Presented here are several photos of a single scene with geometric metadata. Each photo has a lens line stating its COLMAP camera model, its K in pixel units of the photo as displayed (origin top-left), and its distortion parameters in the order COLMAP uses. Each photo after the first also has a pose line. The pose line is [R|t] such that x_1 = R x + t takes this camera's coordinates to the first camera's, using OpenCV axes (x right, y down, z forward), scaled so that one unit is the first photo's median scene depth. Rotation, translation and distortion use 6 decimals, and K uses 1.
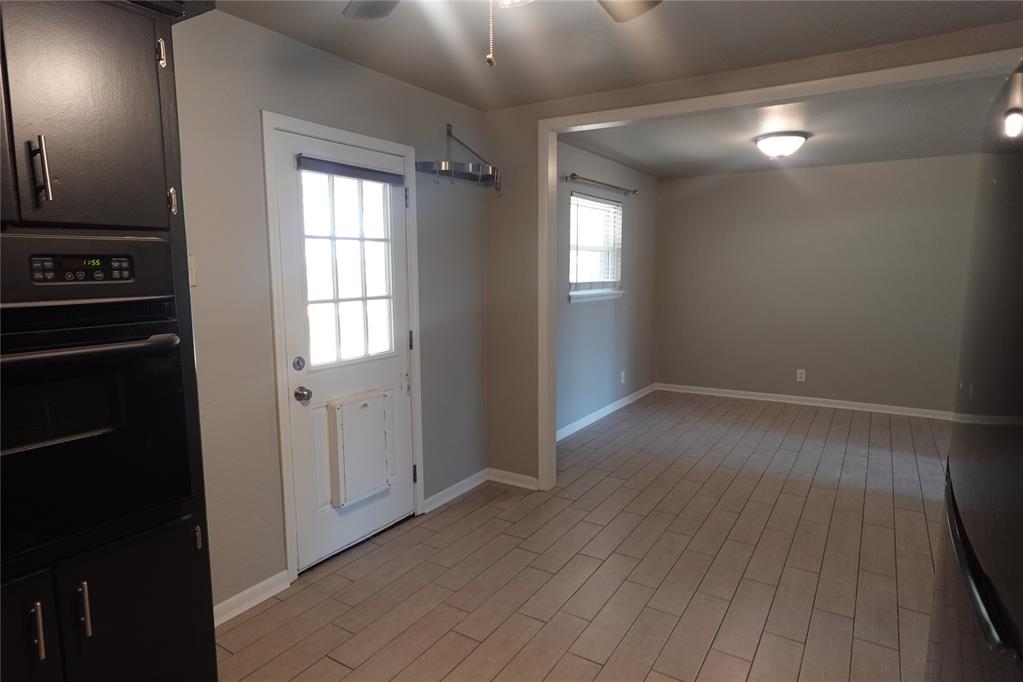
lens RADIAL K [[572.3, 0, 511.5], [0, 572.3, 341.0], [0, 0, 1]] dist [-0.015216, -0.000714]
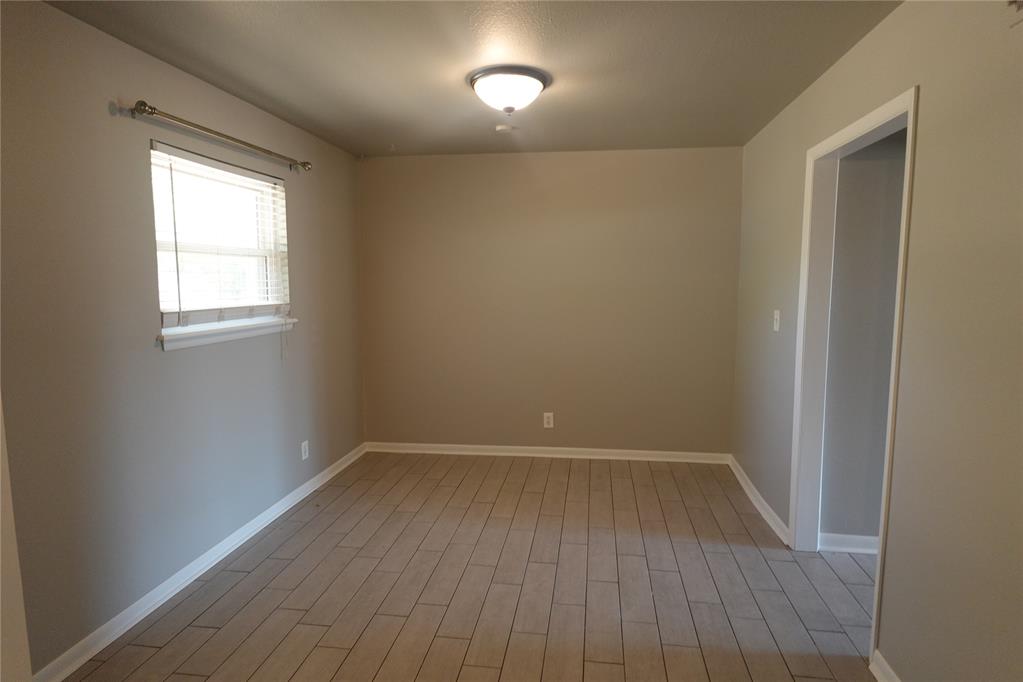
lens RADIAL K [[572.3, 0, 511.5], [0, 572.3, 341.0], [0, 0, 1]] dist [-0.015216, -0.000714]
pose [[0.910469, -0.042401, 0.411398, 0.155989], [0.049367, 0.998761, -0.006316, -0.047806], [-0.410621, 0.026060, 0.911434, 0.328502]]
